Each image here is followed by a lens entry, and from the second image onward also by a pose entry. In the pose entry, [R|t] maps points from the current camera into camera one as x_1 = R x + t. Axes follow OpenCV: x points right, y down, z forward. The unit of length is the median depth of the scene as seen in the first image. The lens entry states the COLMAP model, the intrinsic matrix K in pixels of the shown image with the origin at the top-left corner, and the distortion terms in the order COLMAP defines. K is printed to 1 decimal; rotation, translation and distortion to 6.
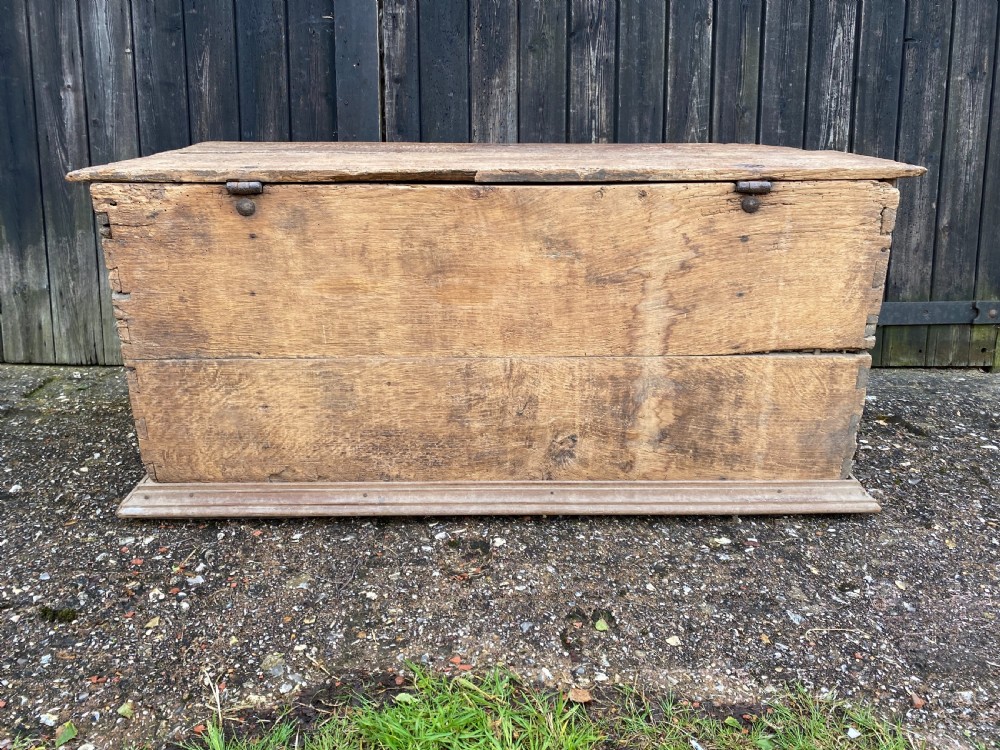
lens RADIAL K [[769.0, 0, 497.2], [0, 769.0, 376.6], [0, 0, 1]] dist [0.021554, -0.016194]
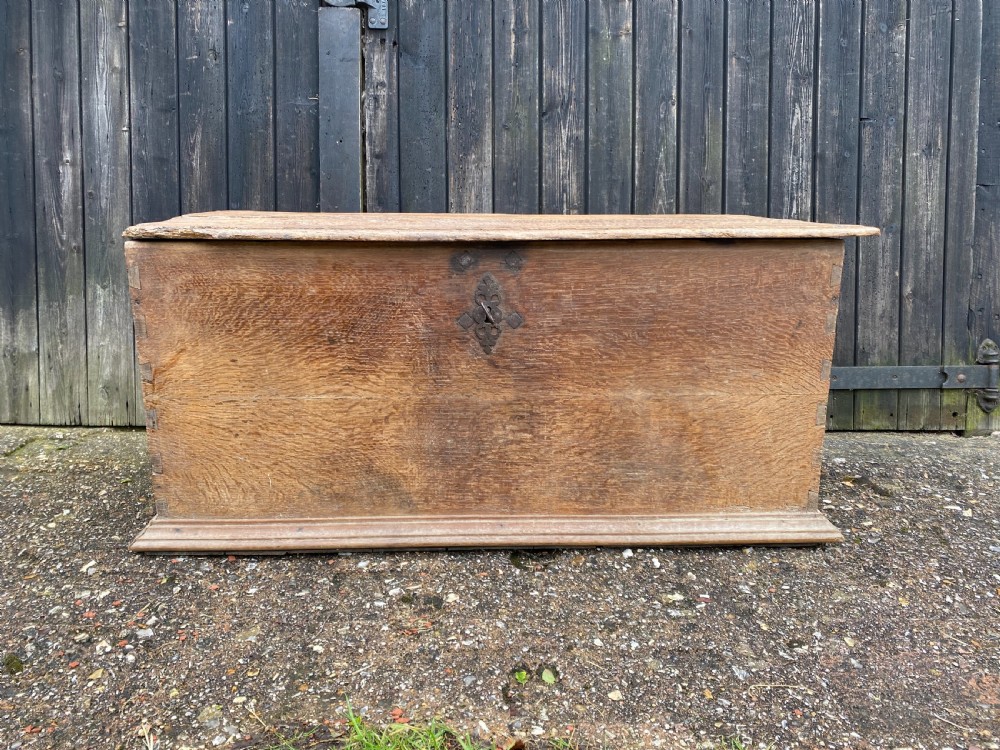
lens RADIAL K [[769.0, 0, 500.7], [0, 769.0, 371.8], [0, 0, 1]] dist [0.021554, -0.016194]
pose [[0.999950, 0.002465, -0.009702, 0.059229], [-0.003428, 0.994922, -0.100592, 0.018481], [0.009404, 0.100620, 0.994880, -0.021772]]
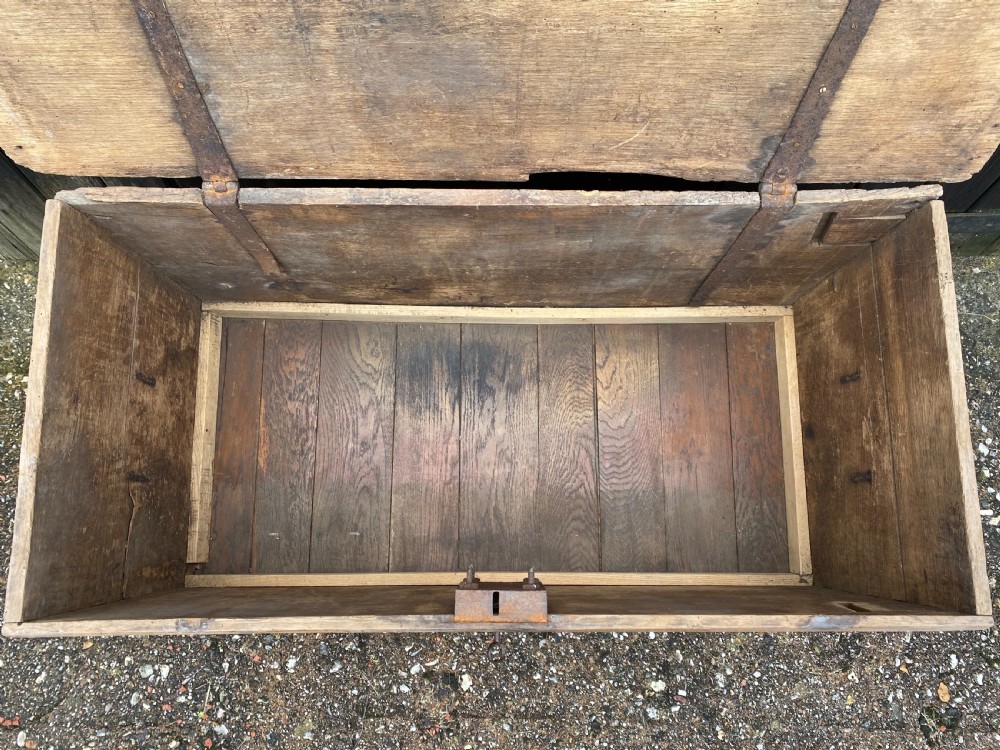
lens RADIAL K [[769.0, 0, 503.5], [0, 769.0, 388.8], [0, 0, 1]] dist [0.021554, -0.016194]
pose [[0.999488, 0.031980, -0.000999, 0.036534], [-0.014625, 0.484390, 0.874730, -0.814051], [0.028458, -0.874267, 0.484610, 0.654914]]
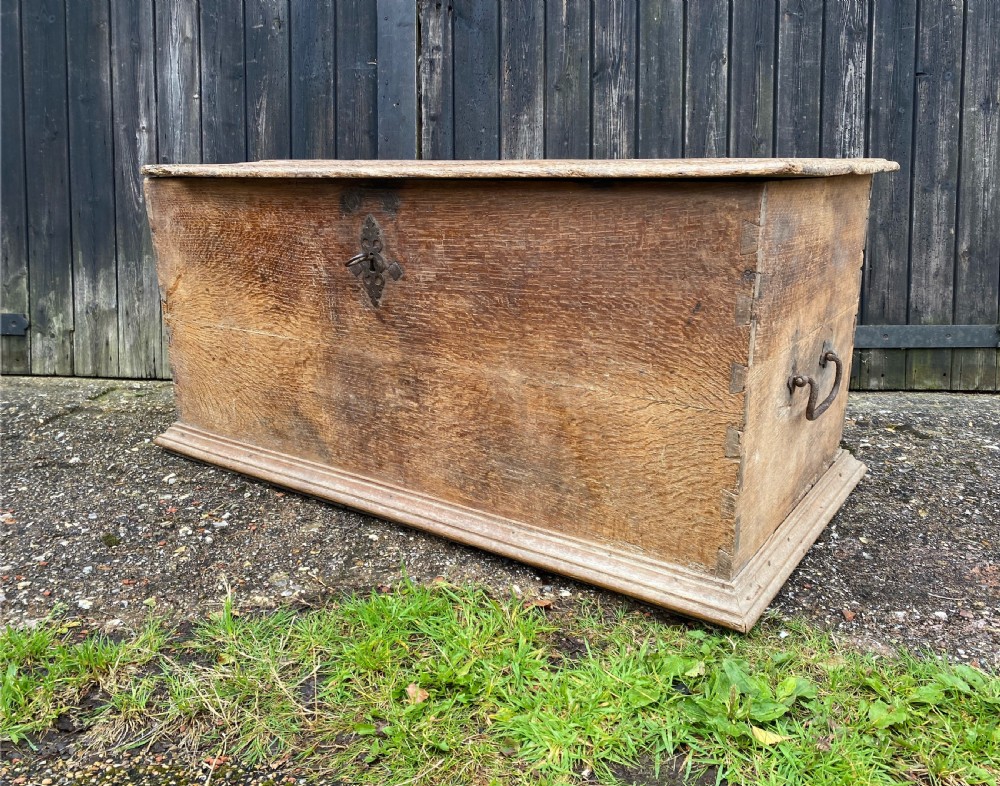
lens RADIAL K [[806.6, 0, 515.9], [0, 806.6, 403.4], [0, 0, 1]] dist [0.012484, -0.002830]
pose [[0.997132, 0.009595, -0.075076, 0.092046], [-0.015731, 0.996543, -0.081572, 0.131153], [0.074034, 0.082519, 0.993836, -0.112684]]
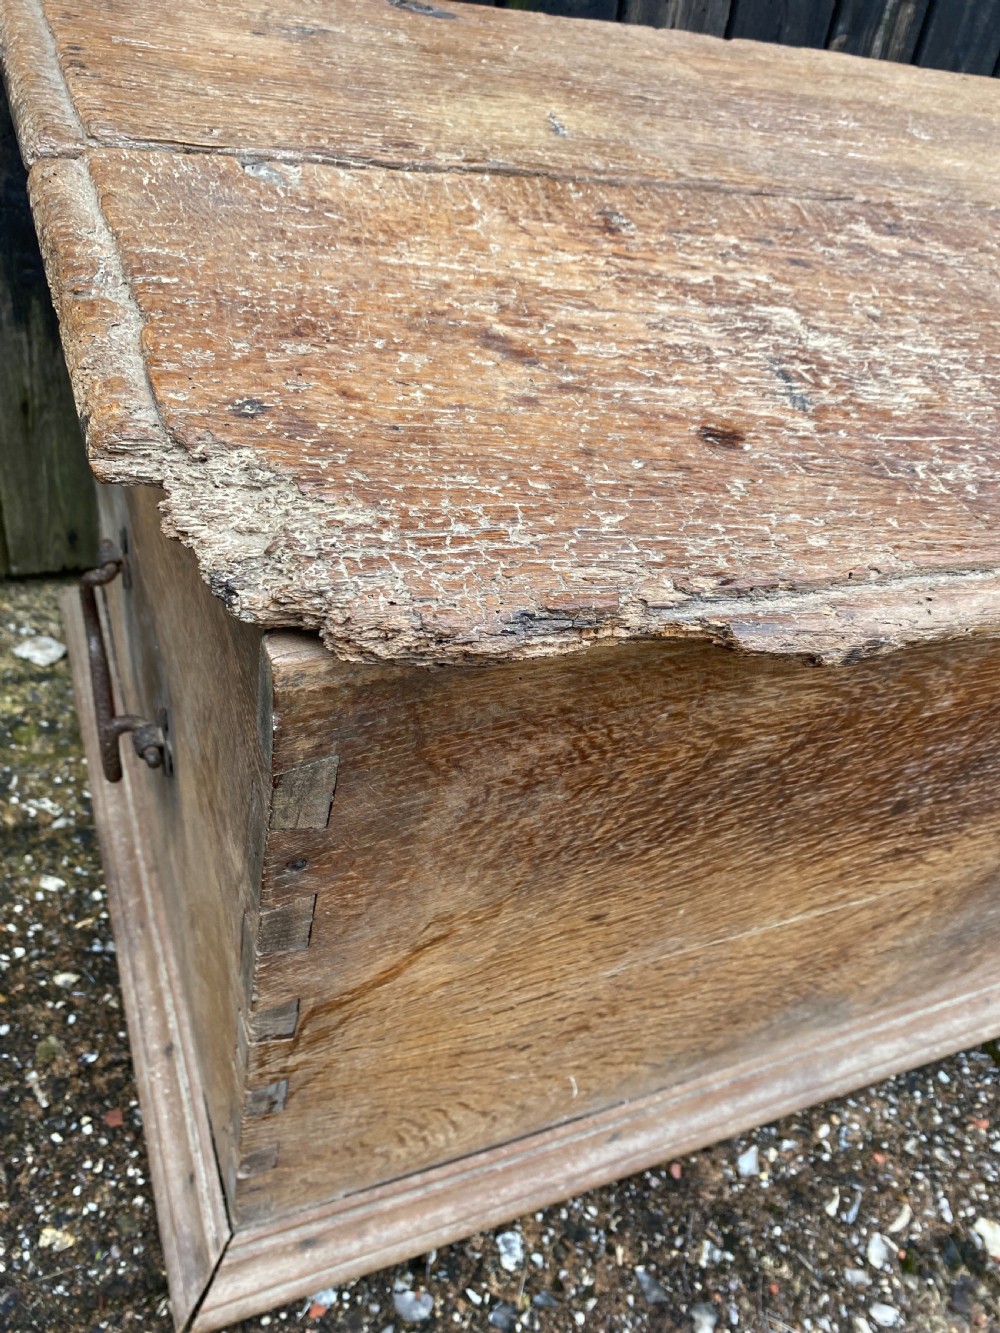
lens RADIAL K [[1025.1, 0, 505.1], [0, 1025.1, 670.6], [0, 0, 1]] dist [0.021554, -0.016194]
pose [[0.918759, -0.109785, 0.379247, -0.373012], [-0.079605, 0.889325, 0.450293, -0.278007], [-0.386710, -0.443901, 0.808336, 0.605255]]
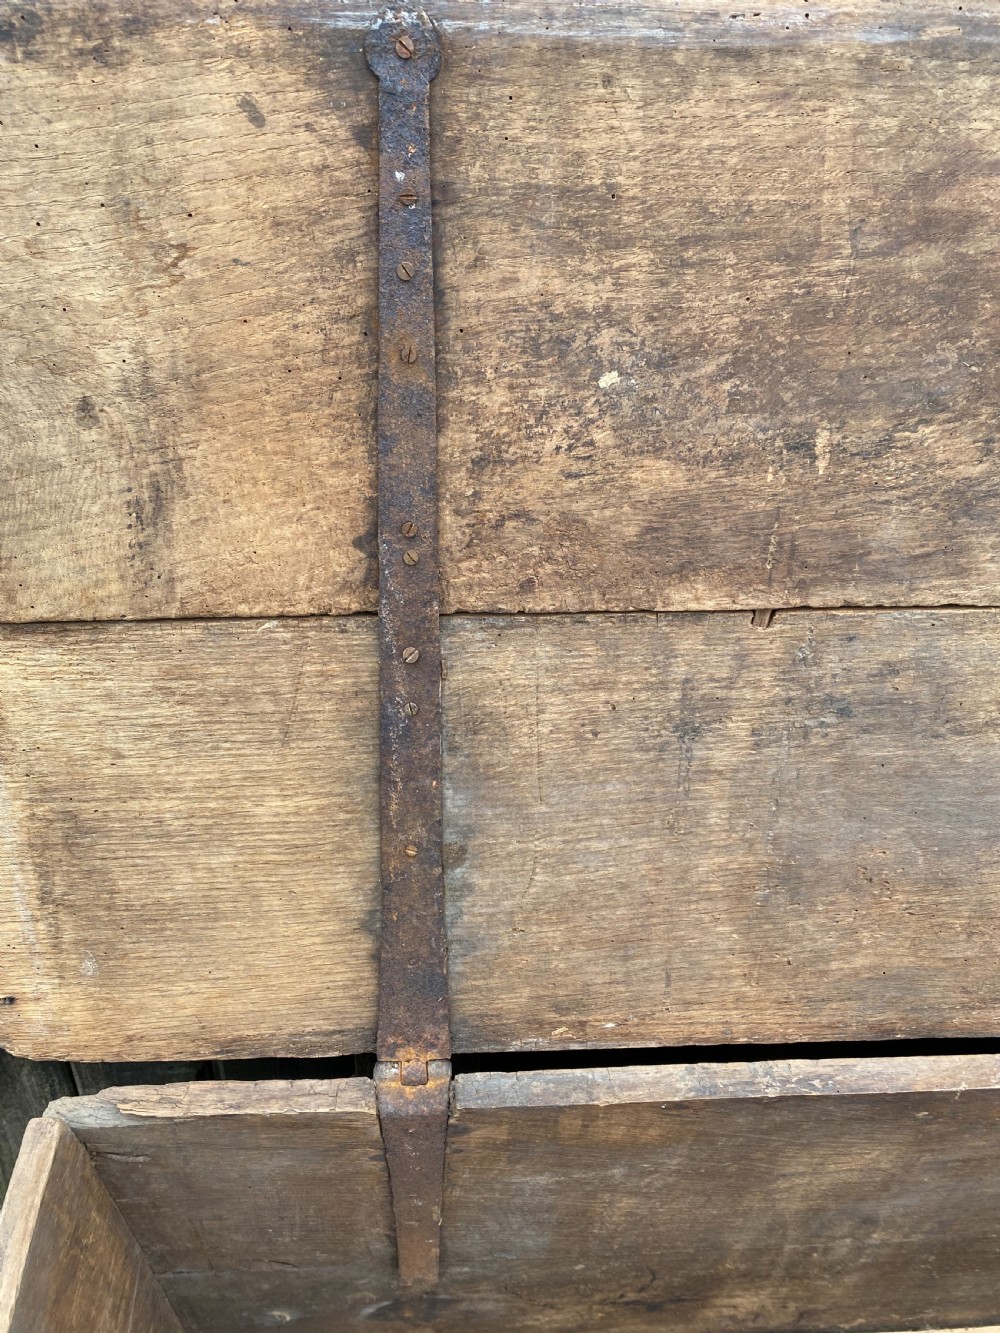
lens RADIAL K [[1025.1, 0, 506.9], [0, 1025.1, 644.9], [0, 0, 1]] dist [0.021554, -0.016194]
pose [[0.999346, 0.008174, 0.035221, -0.188809], [-0.020774, 0.927086, 0.374272, -0.629675], [-0.029594, -0.374759, 0.926650, 0.801413]]
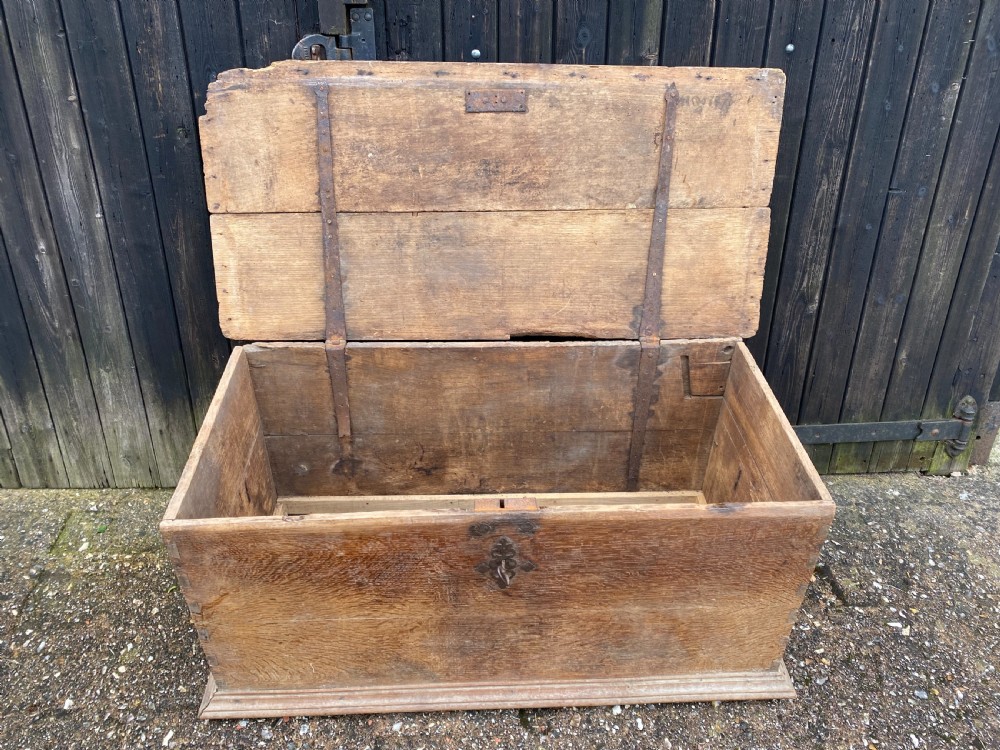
lens RADIAL K [[769.0, 0, 503.8], [0, 769.0, 384.0], [0, 0, 1]] dist [0.021554, -0.016194]
pose [[0.999829, 0.001123, 0.018463, 0.020881], [-0.006400, 0.957511, 0.288327, -0.593493], [-0.017354, -0.288395, 0.957354, -0.008072]]
